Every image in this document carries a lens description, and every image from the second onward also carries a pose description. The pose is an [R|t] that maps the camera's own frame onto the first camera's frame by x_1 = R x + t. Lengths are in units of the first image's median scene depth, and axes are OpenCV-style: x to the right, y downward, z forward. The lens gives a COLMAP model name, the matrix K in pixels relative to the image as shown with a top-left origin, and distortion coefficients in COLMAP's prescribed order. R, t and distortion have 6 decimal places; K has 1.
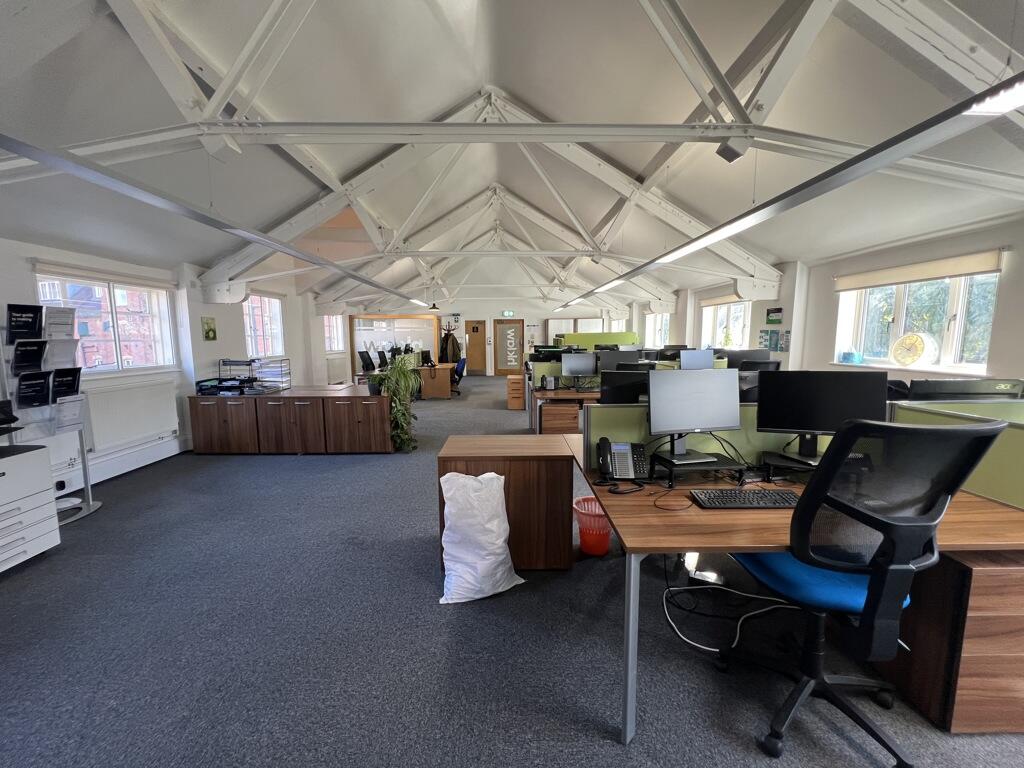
lens RADIAL K [[407.5, 0, 511.1], [0, 407.5, 384.4], [0, 0, 1]] dist [-0.000519, -0.000112]
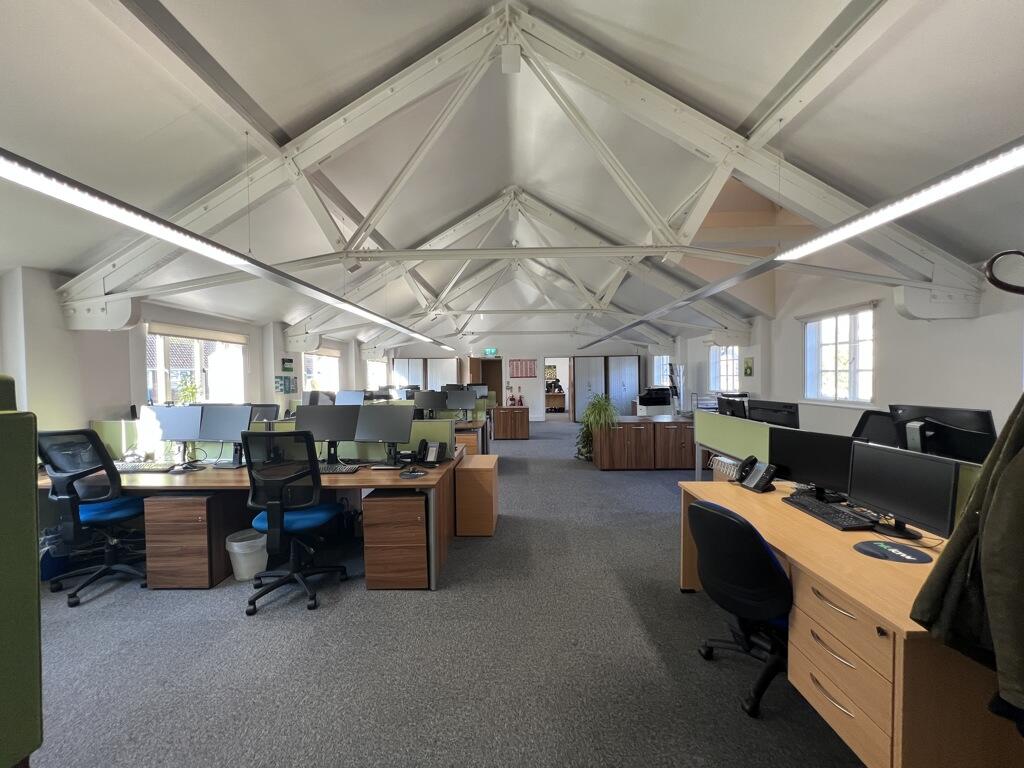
lens RADIAL K [[407.5, 0, 512.9], [0, 407.5, 384.0], [0, 0, 1]] dist [-0.000519, -0.000112]
pose [[-0.999089, 0.017499, 0.038912, -0.099977], [0.022831, 0.989730, 0.141116, -0.266682], [-0.036043, 0.141876, -0.989228, 2.184066]]
